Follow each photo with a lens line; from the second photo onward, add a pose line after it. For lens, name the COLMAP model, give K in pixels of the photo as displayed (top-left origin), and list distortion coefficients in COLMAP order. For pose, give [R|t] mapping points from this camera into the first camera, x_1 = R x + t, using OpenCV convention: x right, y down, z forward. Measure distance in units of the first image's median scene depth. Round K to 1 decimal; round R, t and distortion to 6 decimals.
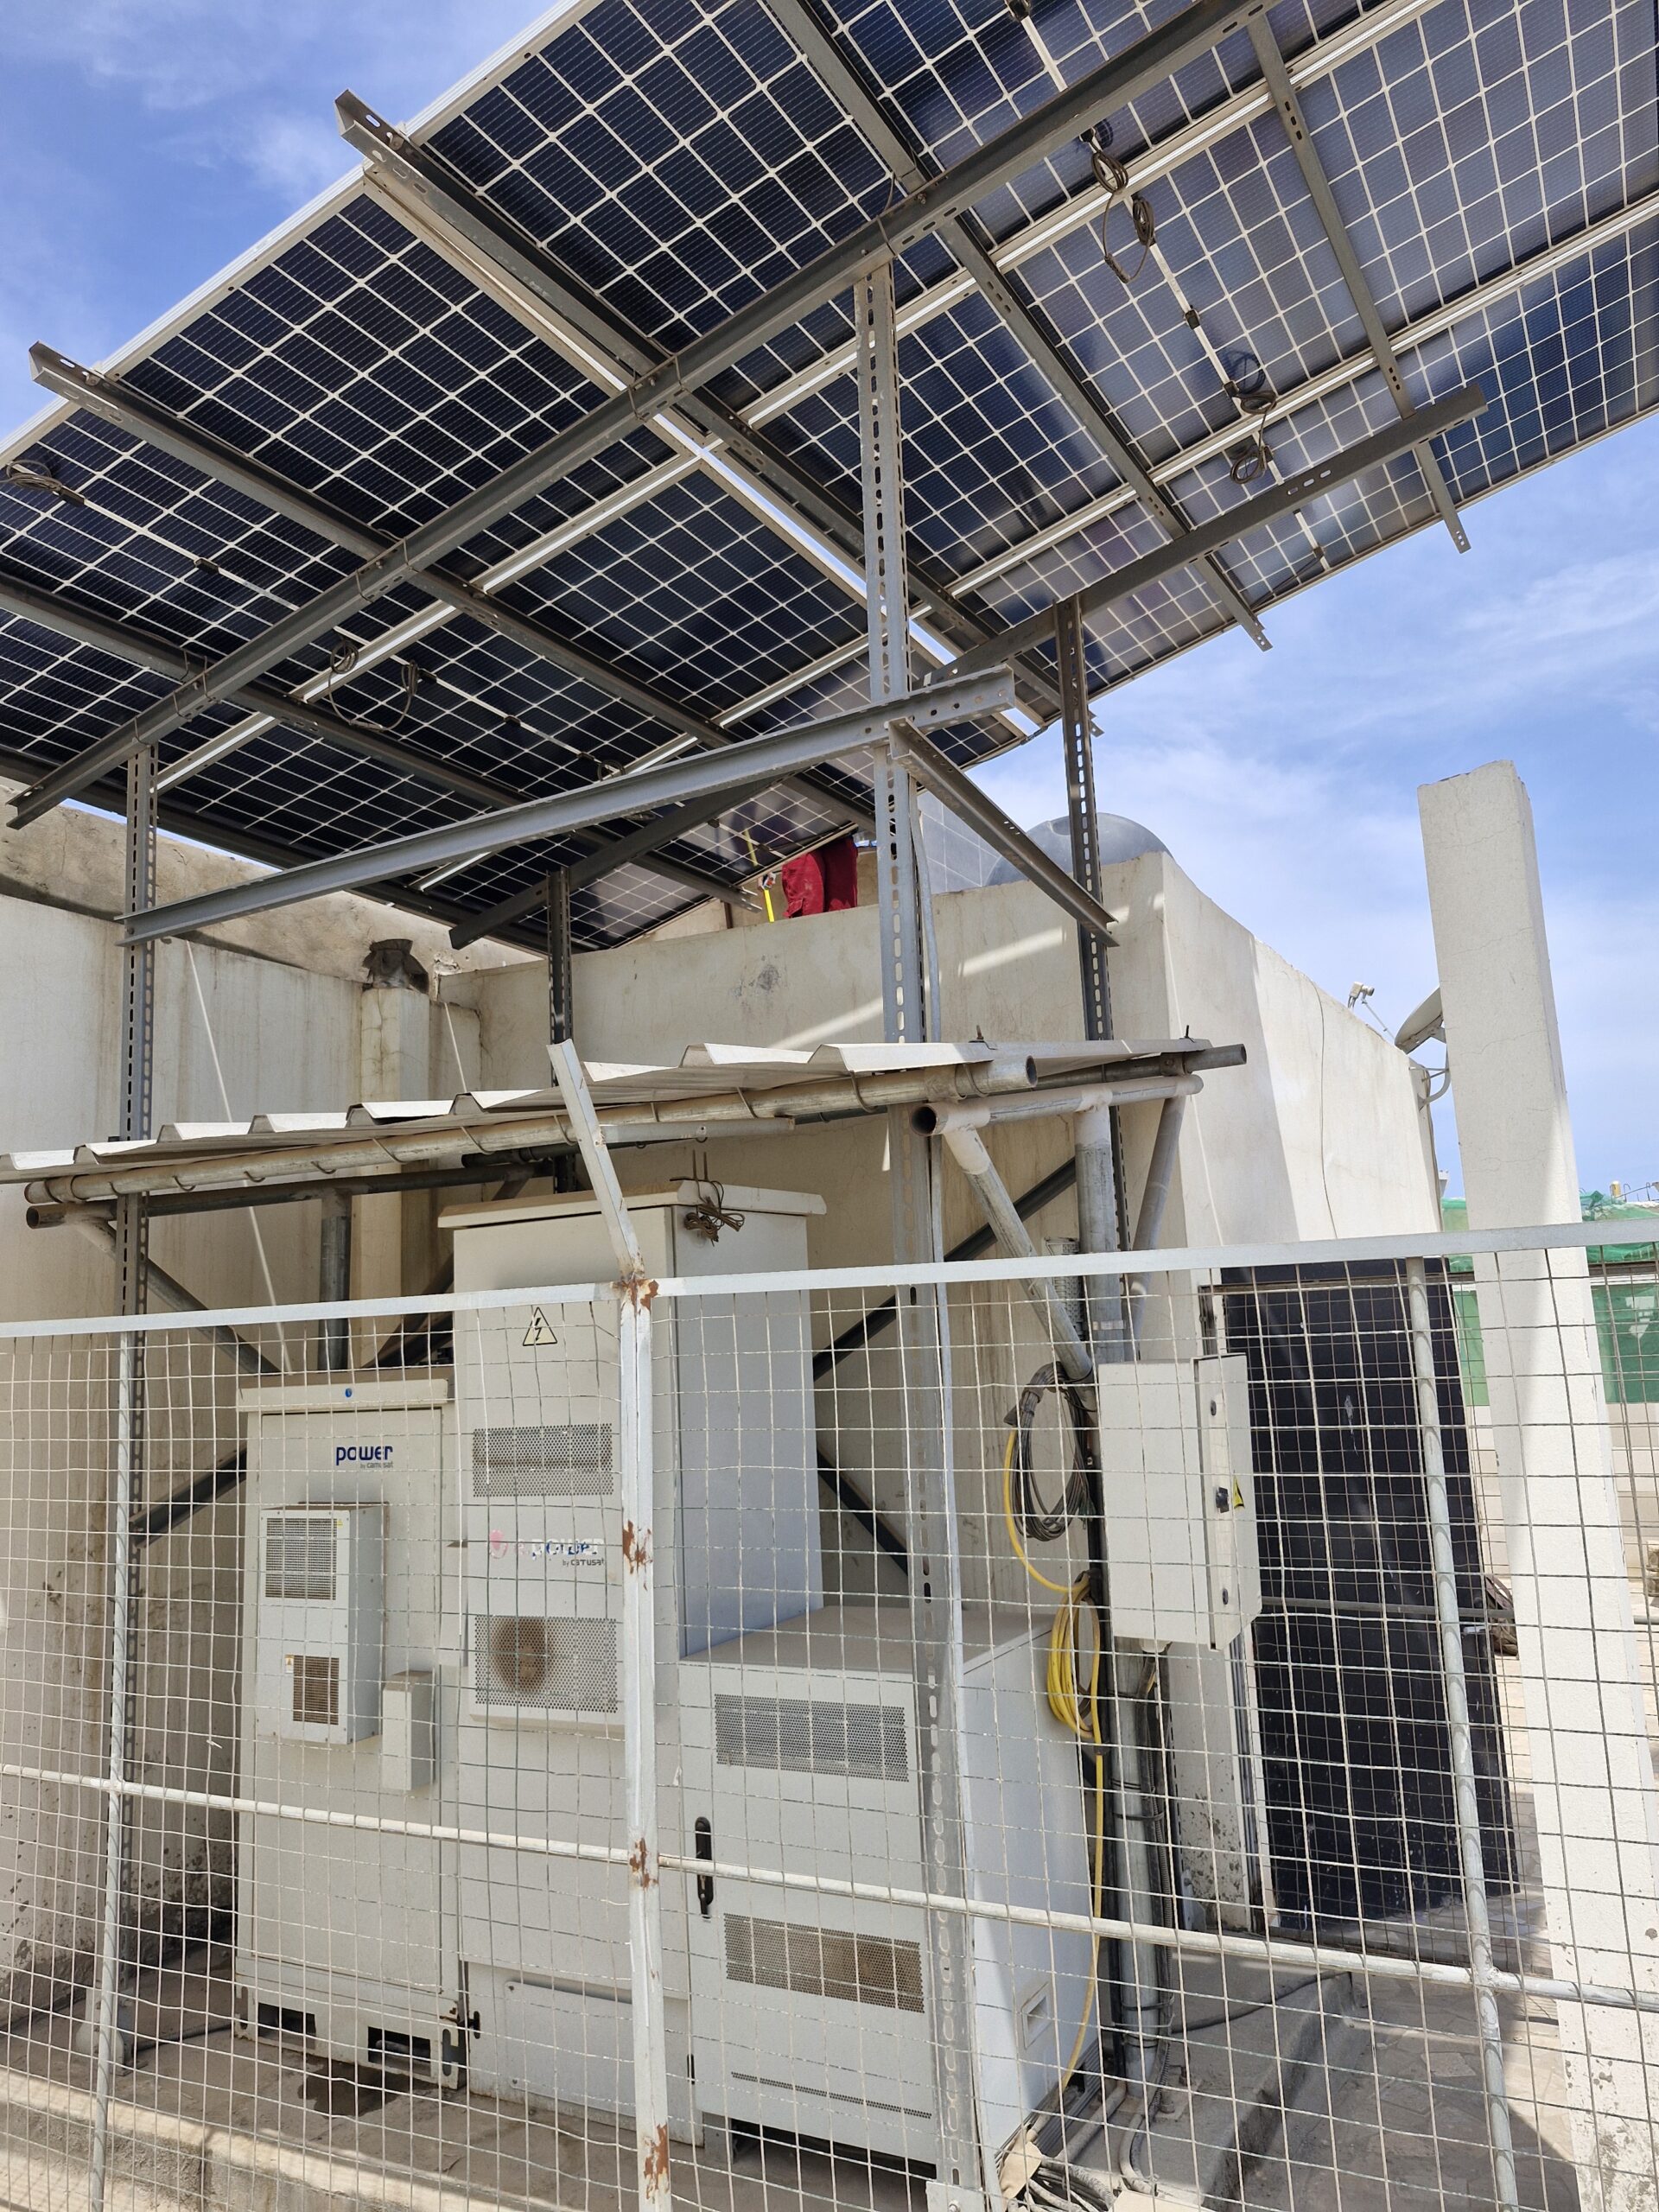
lens RADIAL K [[1685.6, 0, 861.1], [0, 1685.6, 1078.1], [0, 0, 1]] dist [0.105171, -0.152975]
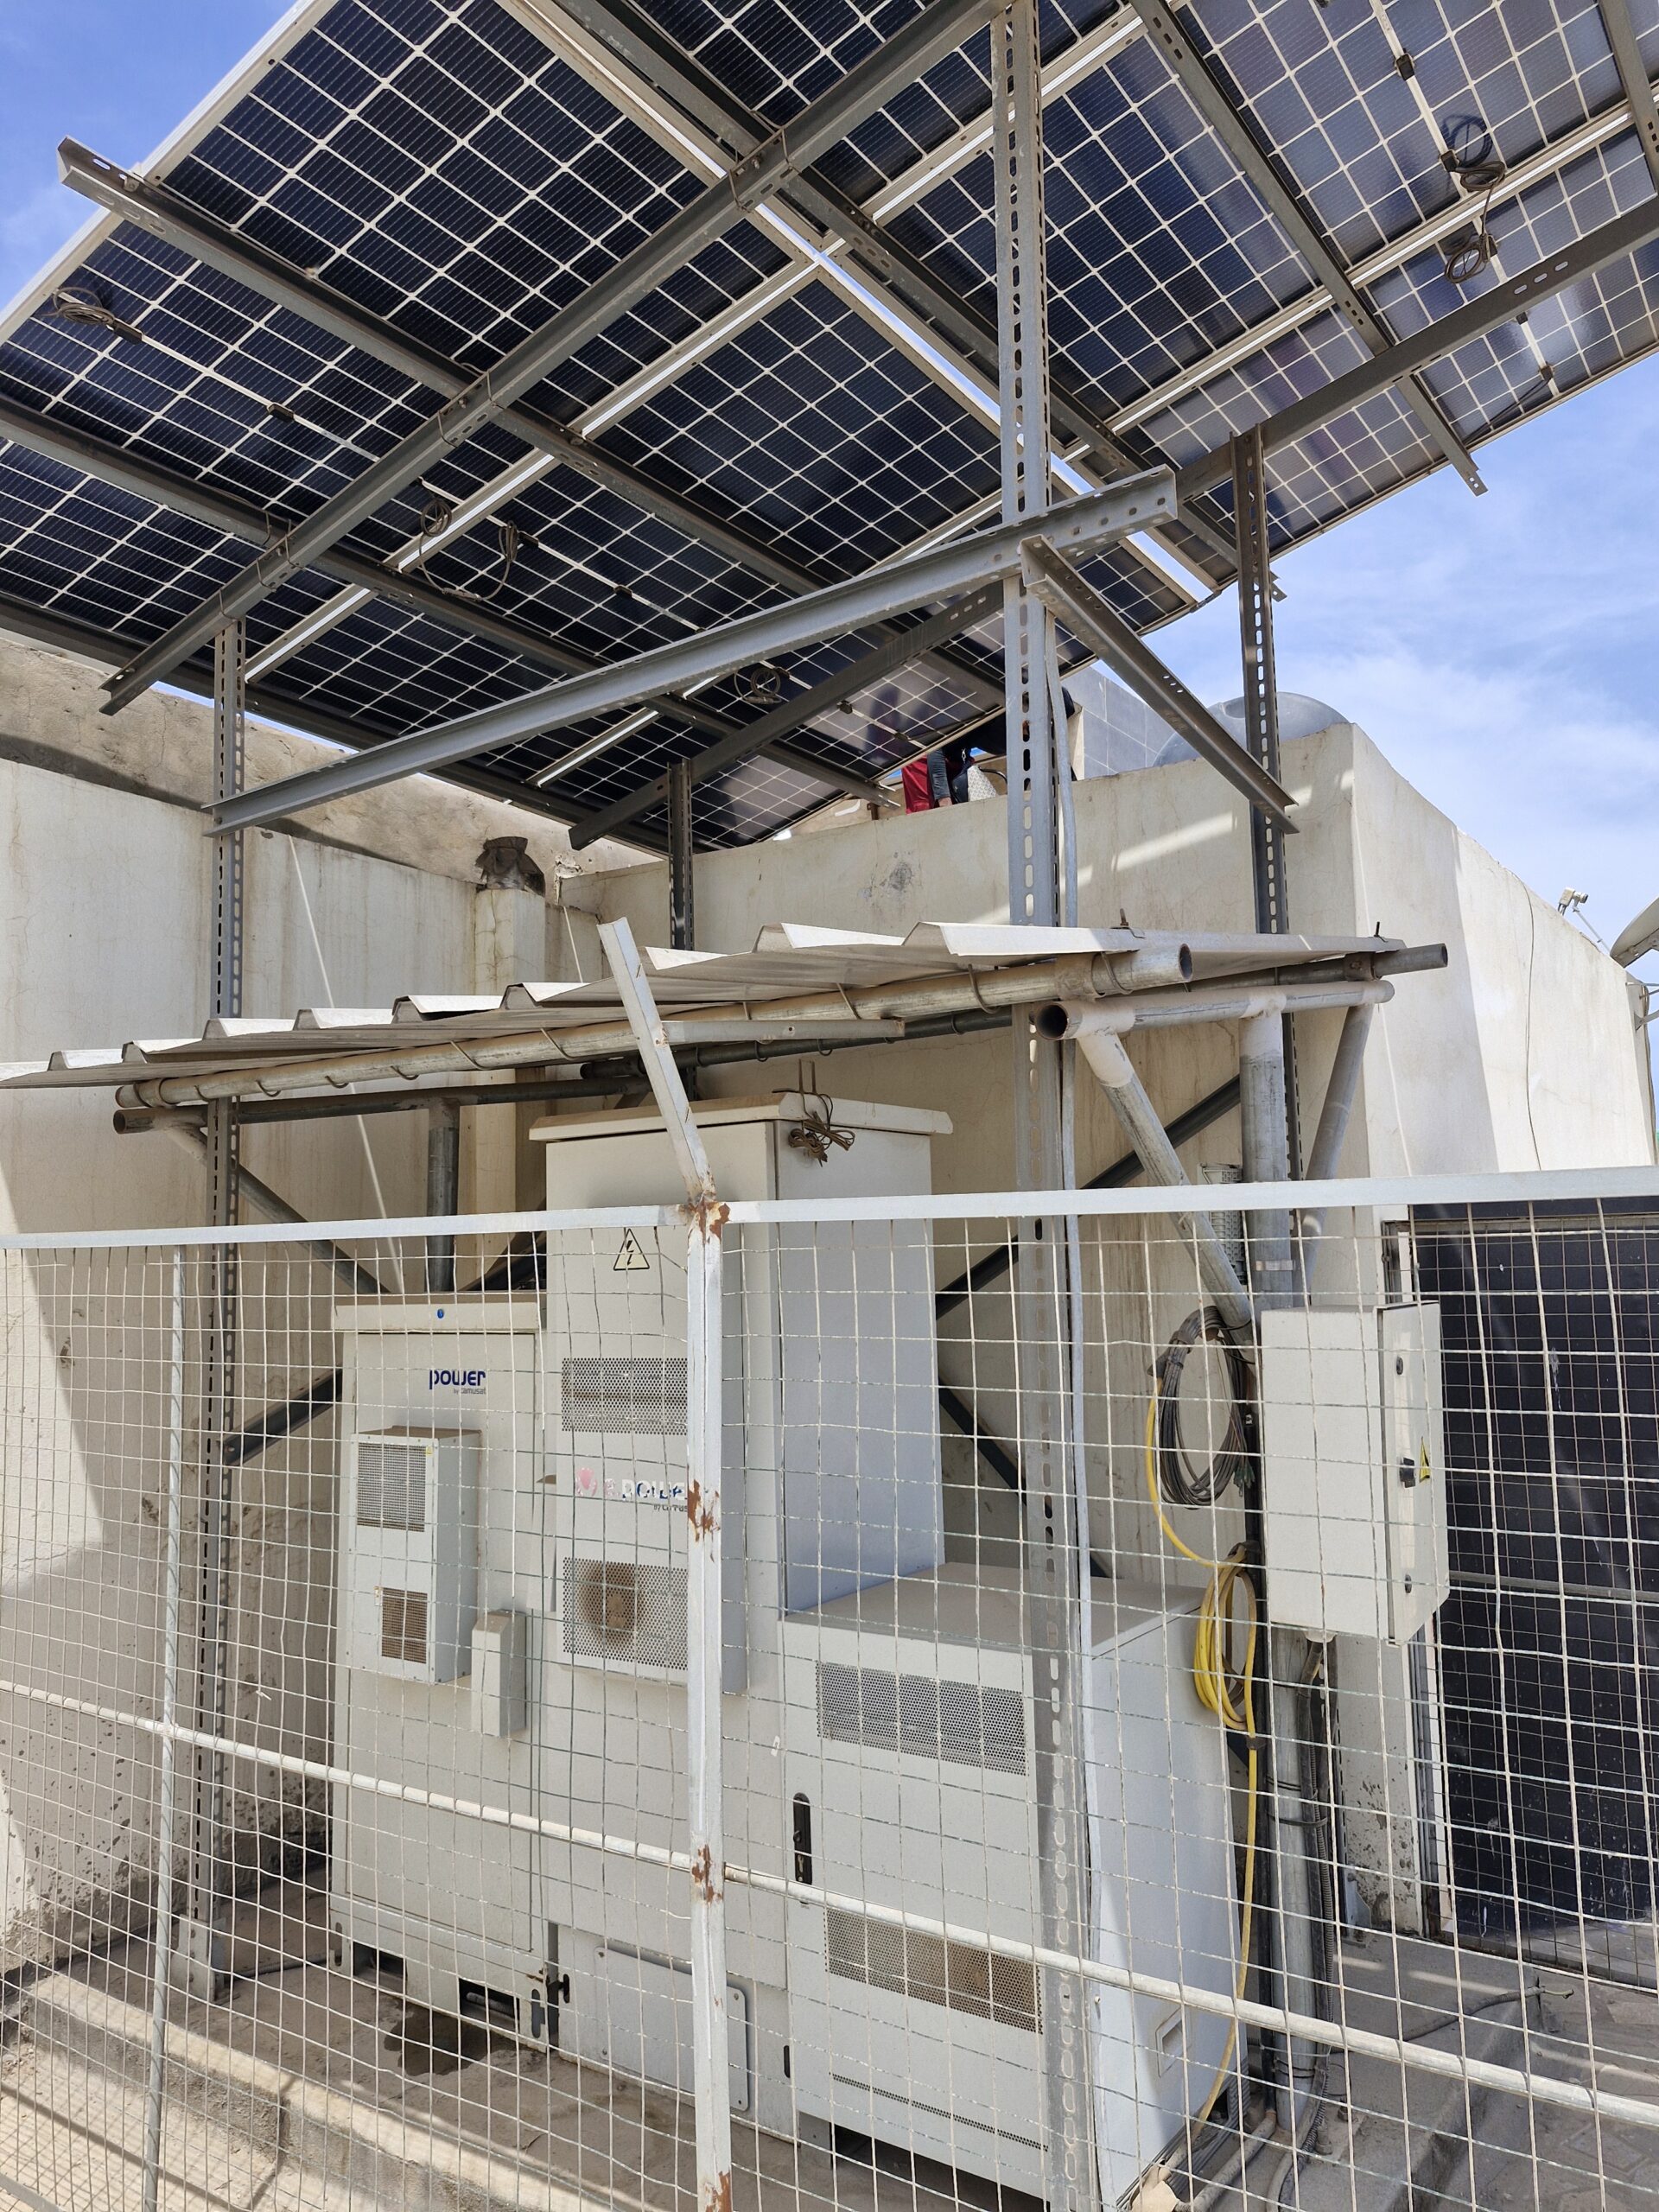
lens RADIAL K [[1656.4, 0, 829.5], [0, 1656.4, 1106.0], [0, 0, 1]] dist [0.078333, -0.104577]
pose [[0.992790, 0.013137, -0.119144, 0.019612], [-0.005845, 0.998099, 0.061350, 0.013162], [0.119723, -0.060212, 0.990980, 0.126927]]
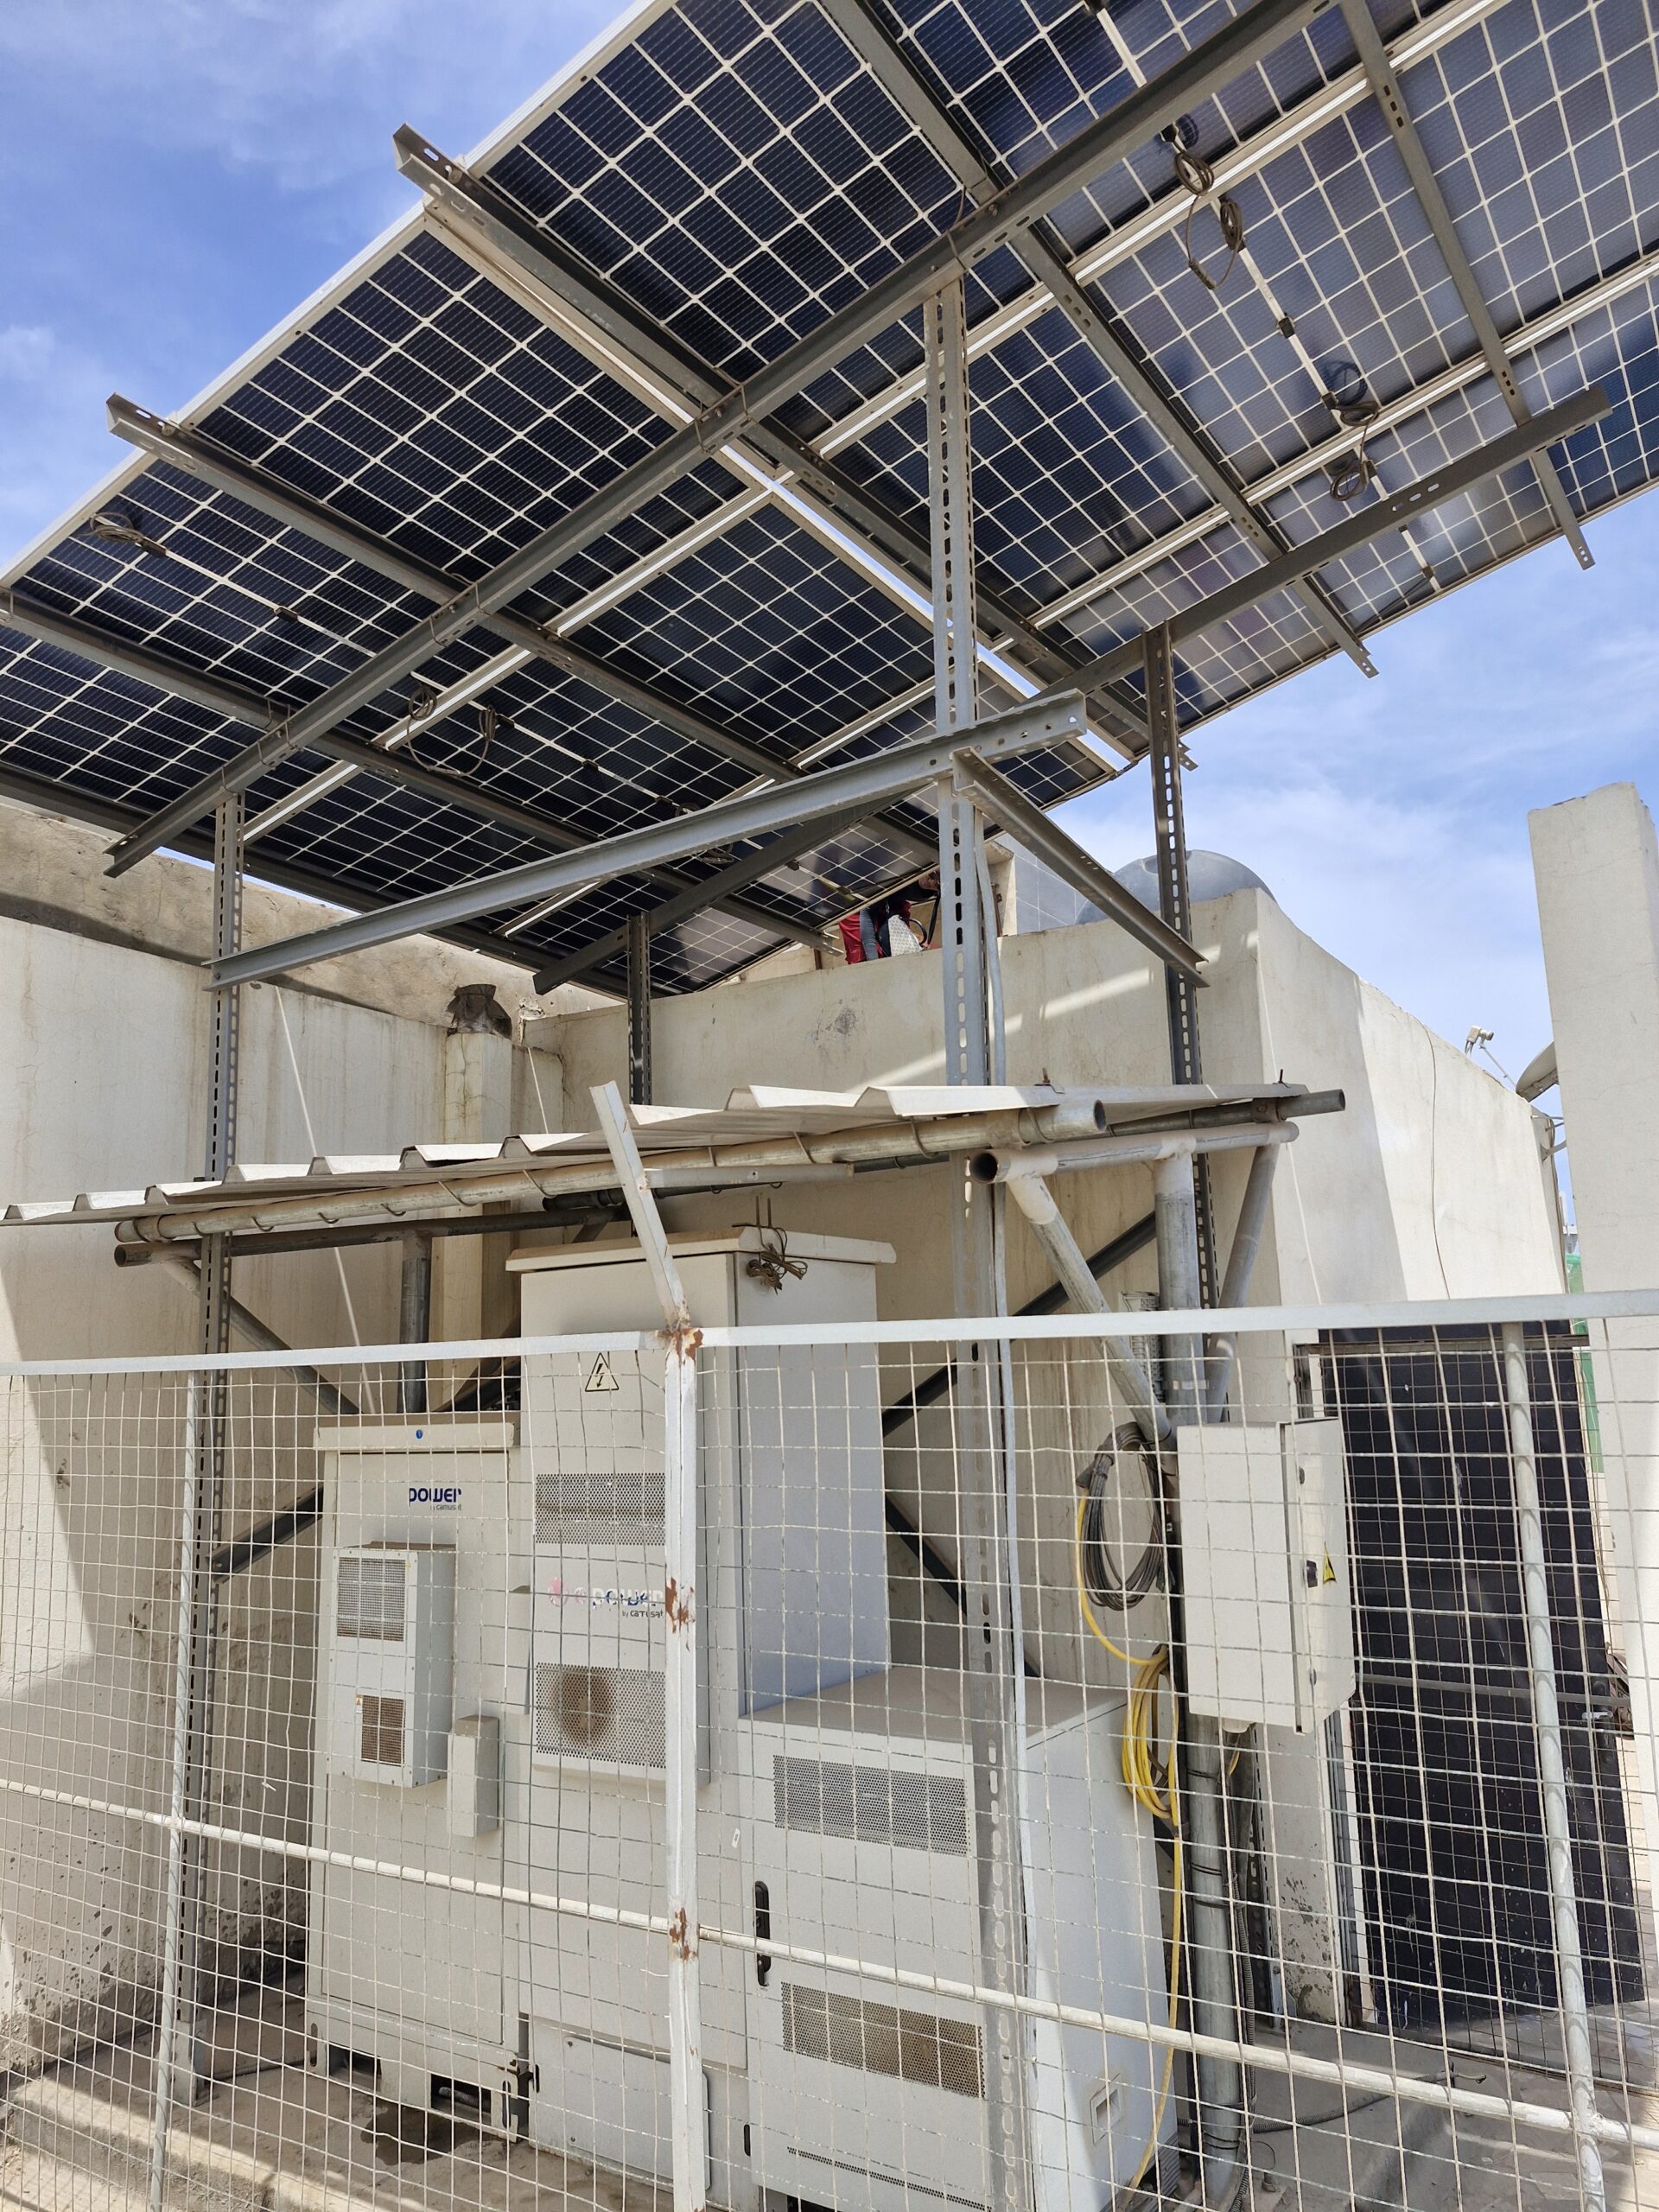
lens RADIAL K [[1673.4, 0, 799.2], [0, 1673.4, 1119.8], [0, 0, 1]] dist [0.098038, -0.134096]
pose [[0.994940, 0.004198, -0.100388, 0.021149], [-0.004539, 0.999985, -0.003170, 0.001359], [0.100373, 0.003610, 0.994943, 0.034227]]
